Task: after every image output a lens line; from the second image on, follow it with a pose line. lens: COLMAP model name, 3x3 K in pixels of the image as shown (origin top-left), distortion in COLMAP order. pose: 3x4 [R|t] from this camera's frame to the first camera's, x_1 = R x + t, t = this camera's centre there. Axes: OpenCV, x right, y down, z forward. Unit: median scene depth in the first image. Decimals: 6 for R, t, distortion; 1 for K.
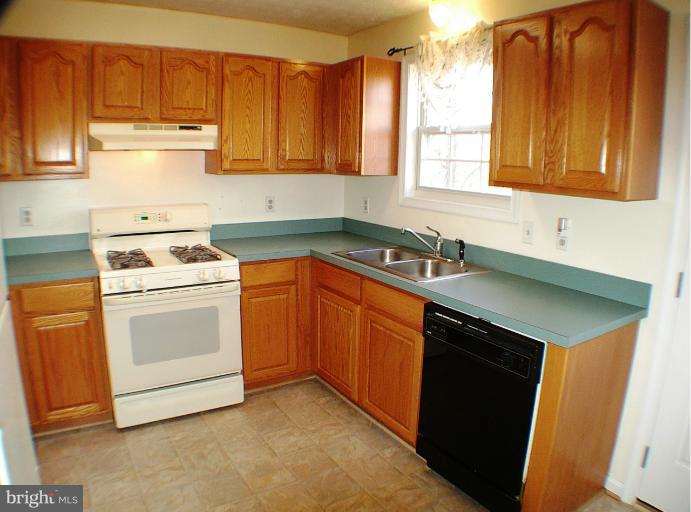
lens RADIAL K [[499.8, 0, 345.5], [0, 499.8, 256.0], [0, 0, 1]] dist [-0.203648, 0.104546]
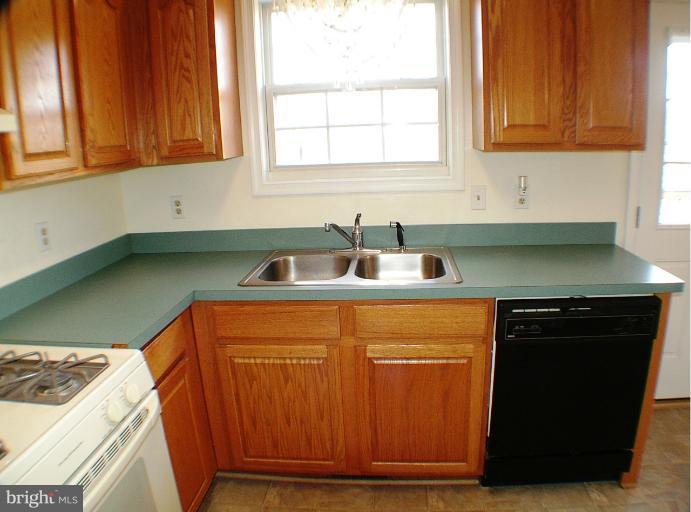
lens RADIAL K [[499.8, 0, 345.5], [0, 499.8, 256.0], [0, 0, 1]] dist [-0.203648, 0.104546]
pose [[0.600823, -0.245616, 0.760713, -0.432158], [0.208271, 0.966858, 0.147679, -0.112188], [-0.771774, 0.069706, 0.632065, 0.527266]]
